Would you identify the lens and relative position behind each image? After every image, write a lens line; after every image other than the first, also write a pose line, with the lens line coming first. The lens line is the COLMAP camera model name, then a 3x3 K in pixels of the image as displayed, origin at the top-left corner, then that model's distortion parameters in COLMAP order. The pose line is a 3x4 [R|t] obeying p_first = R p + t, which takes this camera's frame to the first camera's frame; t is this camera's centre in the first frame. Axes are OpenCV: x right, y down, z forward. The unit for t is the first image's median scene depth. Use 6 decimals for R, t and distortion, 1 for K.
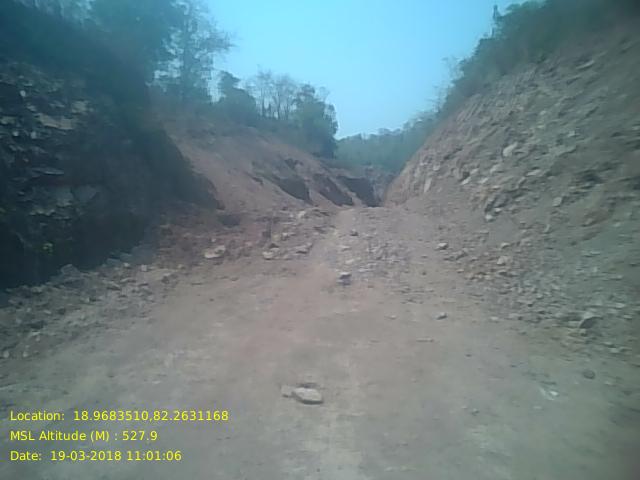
lens RADIAL K [[517.5, 0, 320.0], [0, 517.5, 240.0], [0, 0, 1]] dist [0.051075, -0.137190]
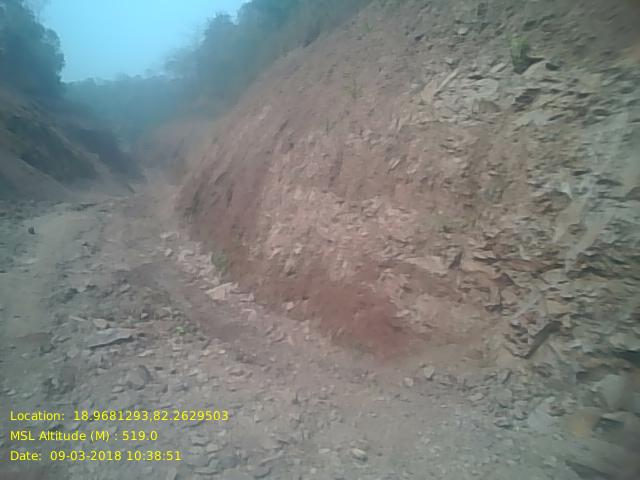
lens RADIAL K [[516.0, 0, 307.5], [0, 516.0, 240.4], [0, 0, 1]] dist [0.064806, -0.145903]
pose [[0.897169, -0.062419, 0.437254, 0.031898], [0.024637, 0.995495, 0.091559, -0.084106], [-0.440999, -0.071371, 0.894665, 0.716070]]
